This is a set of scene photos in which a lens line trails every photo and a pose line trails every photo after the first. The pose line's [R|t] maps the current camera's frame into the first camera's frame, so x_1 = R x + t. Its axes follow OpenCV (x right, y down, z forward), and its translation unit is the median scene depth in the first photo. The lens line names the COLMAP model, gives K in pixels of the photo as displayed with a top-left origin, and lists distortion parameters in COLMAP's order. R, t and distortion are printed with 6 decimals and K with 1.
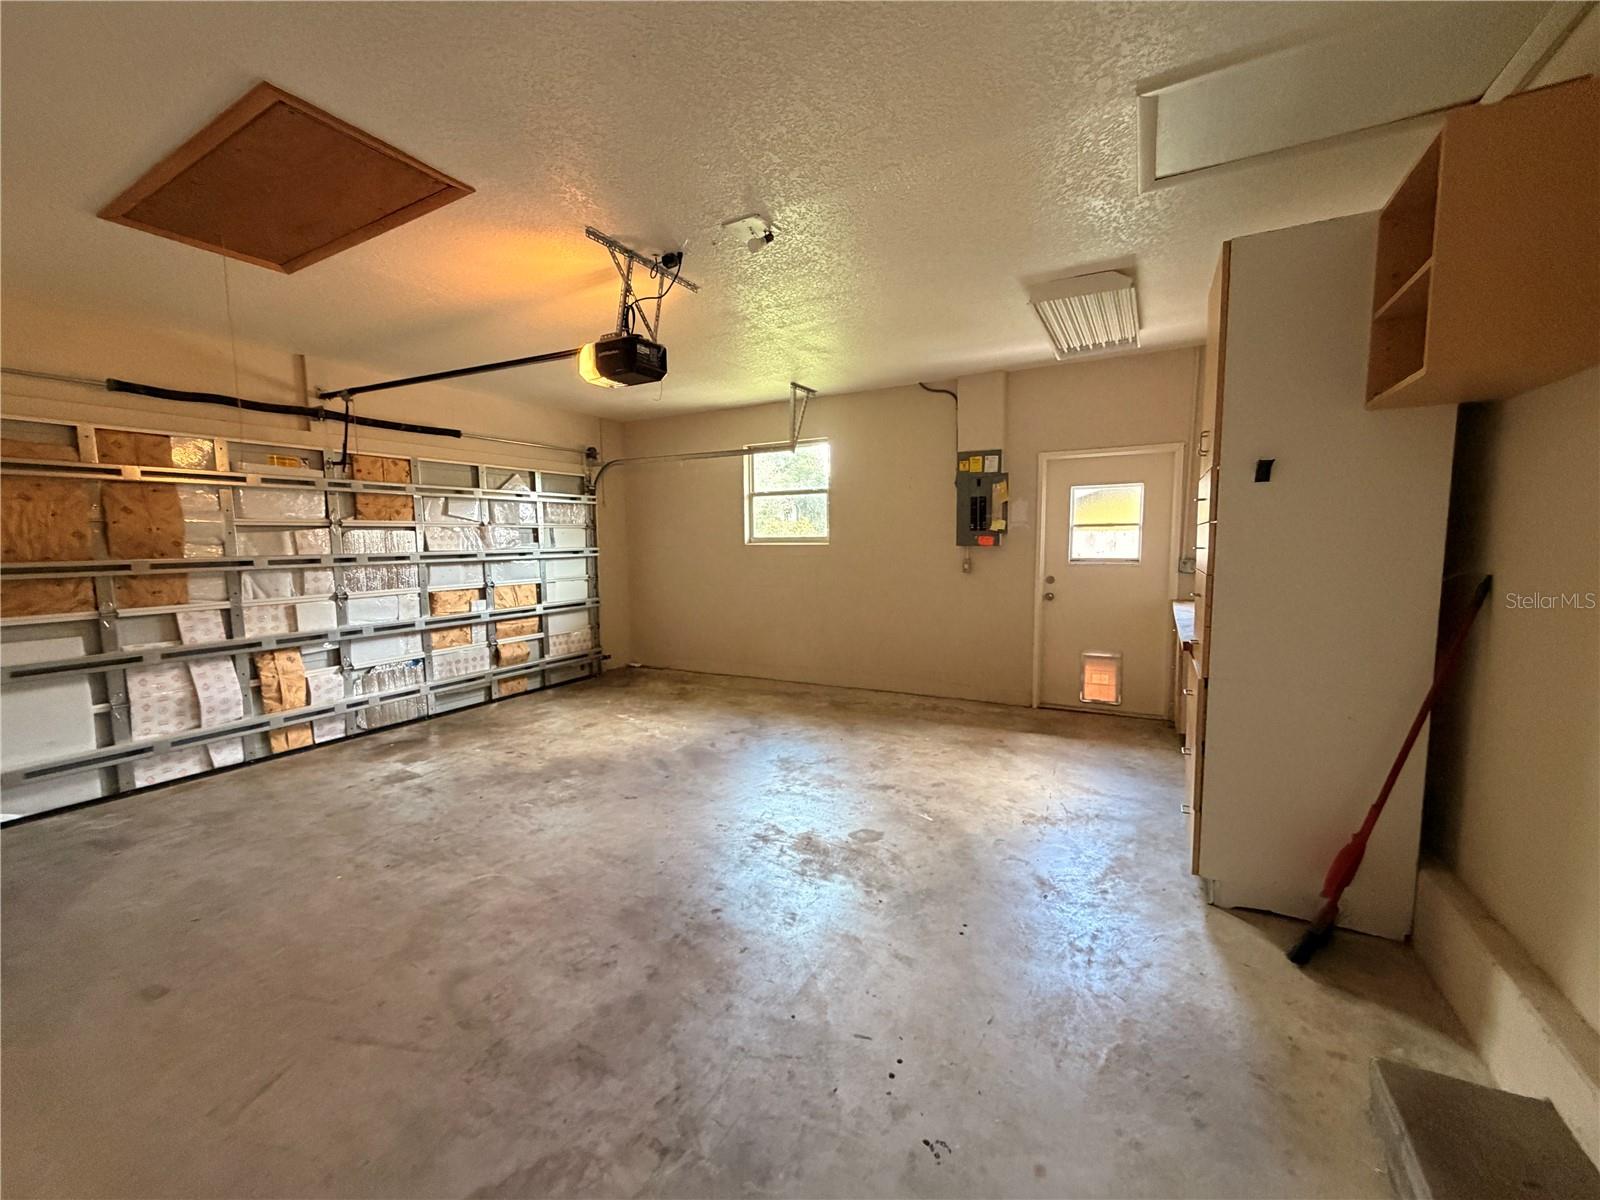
lens RADIAL K [[638.9, 0, 793.0], [0, 638.9, 606.0], [0, 0, 1]] dist [0.000809, -0.000104]
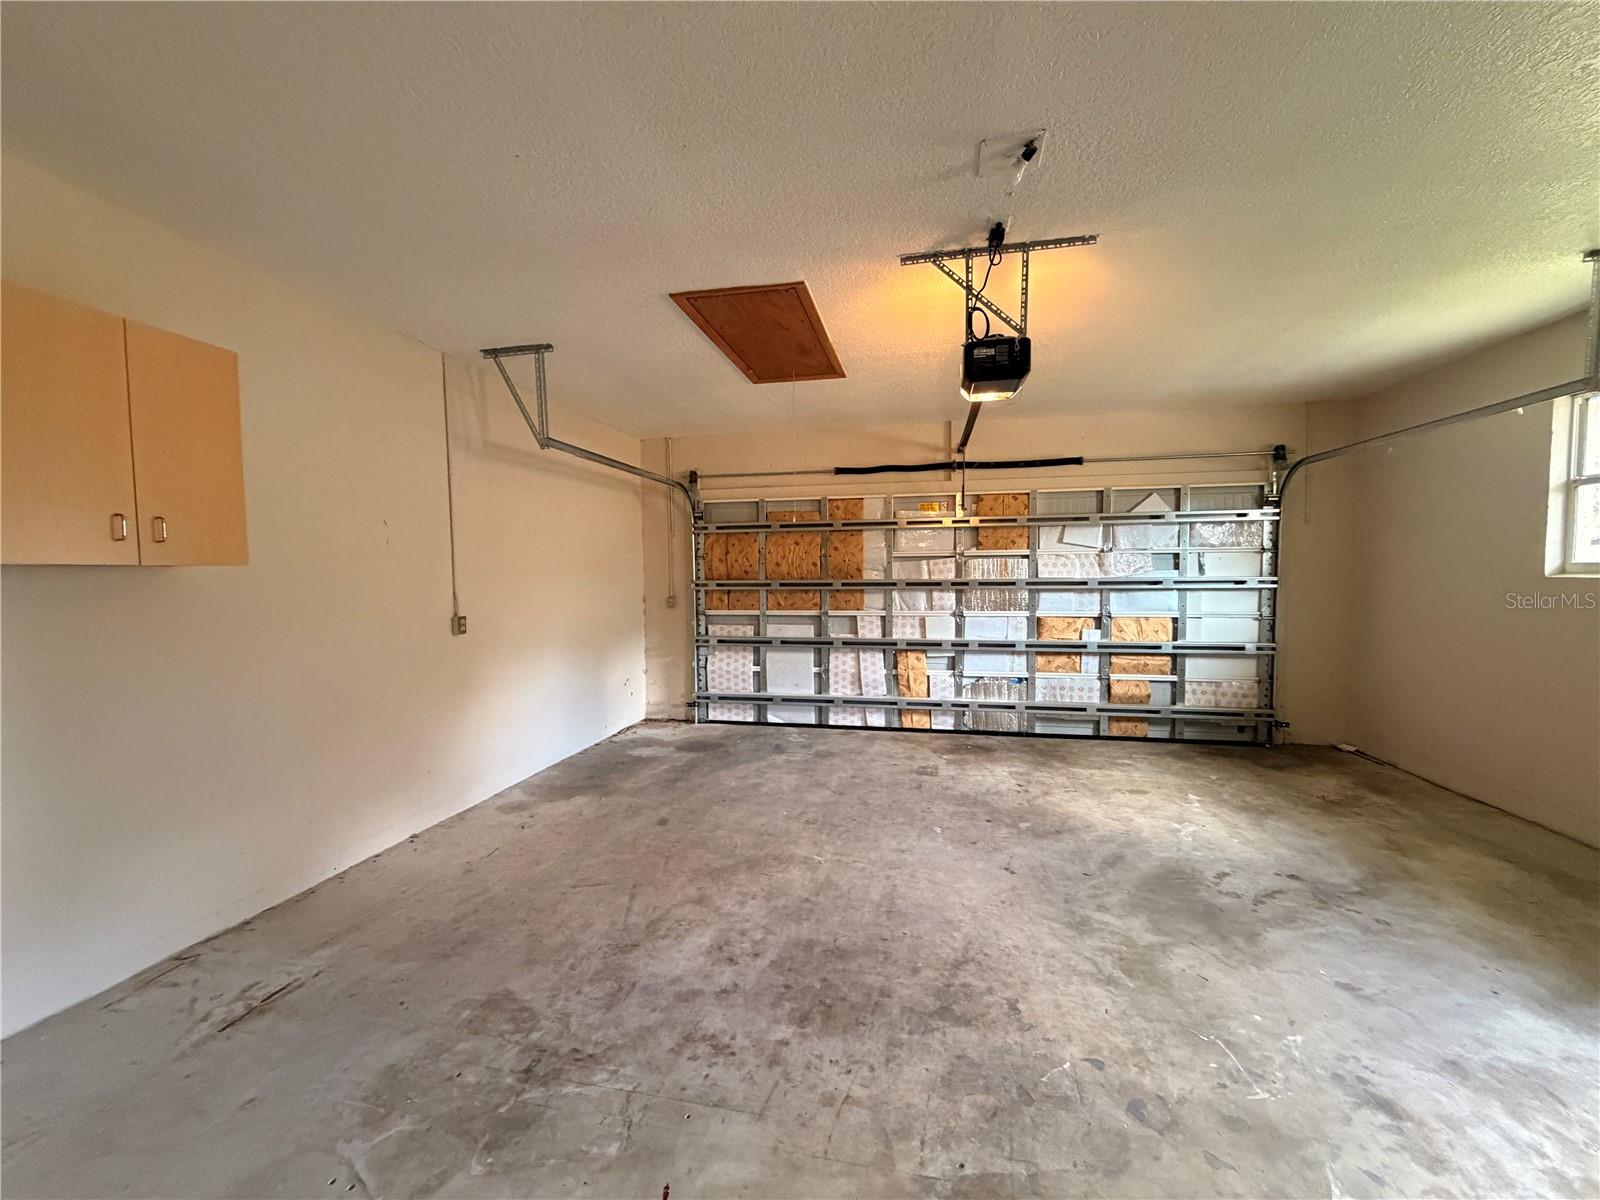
lens RADIAL K [[638.9, 0, 793.4], [0, 638.9, 604.6], [0, 0, 1]] dist [0.000809, -0.000104]
pose [[0.303855, 0.059904, -0.950833, 0.345513], [-0.096024, 0.994865, 0.031992, -0.040948], [0.947867, 0.081582, 0.308047, 0.333585]]
